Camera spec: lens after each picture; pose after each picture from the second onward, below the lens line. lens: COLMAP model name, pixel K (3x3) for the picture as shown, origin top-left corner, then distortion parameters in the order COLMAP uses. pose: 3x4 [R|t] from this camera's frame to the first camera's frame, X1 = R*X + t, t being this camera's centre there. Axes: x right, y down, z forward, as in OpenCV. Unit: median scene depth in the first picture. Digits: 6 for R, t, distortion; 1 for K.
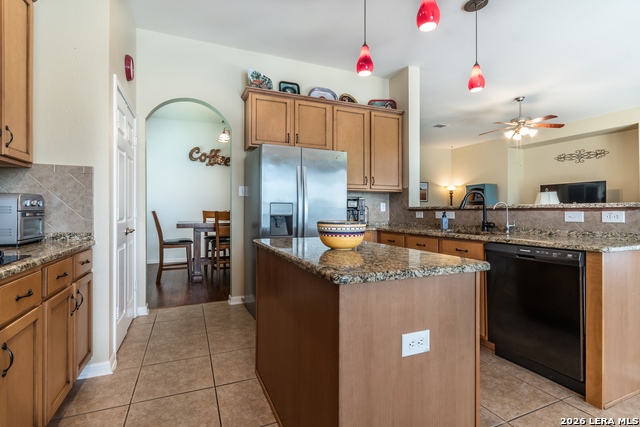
lens RADIAL K [[308.4, 0, 320.7], [0, 308.4, 211.9], [0, 0, 1]] dist [-0.004558, -0.002692]
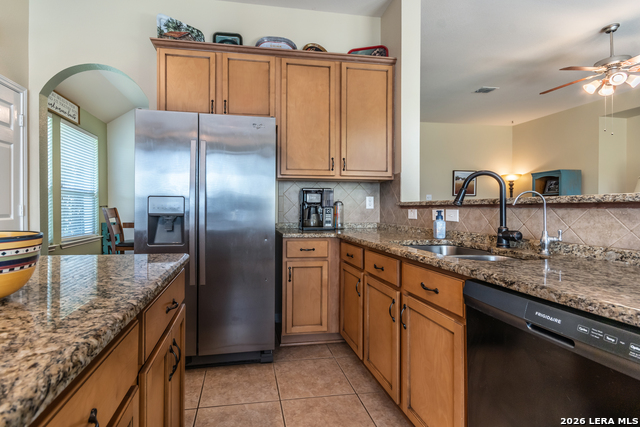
lens RADIAL K [[308.4, 0, 315.0], [0, 308.4, 211.0], [0, 0, 1]] dist [-0.004558, -0.002692]
pose [[0.972159, 0.004780, -0.234272, 0.259702], [-0.003293, 0.999972, 0.006740, -0.000970], [0.234298, -0.005781, 0.972148, 0.314554]]
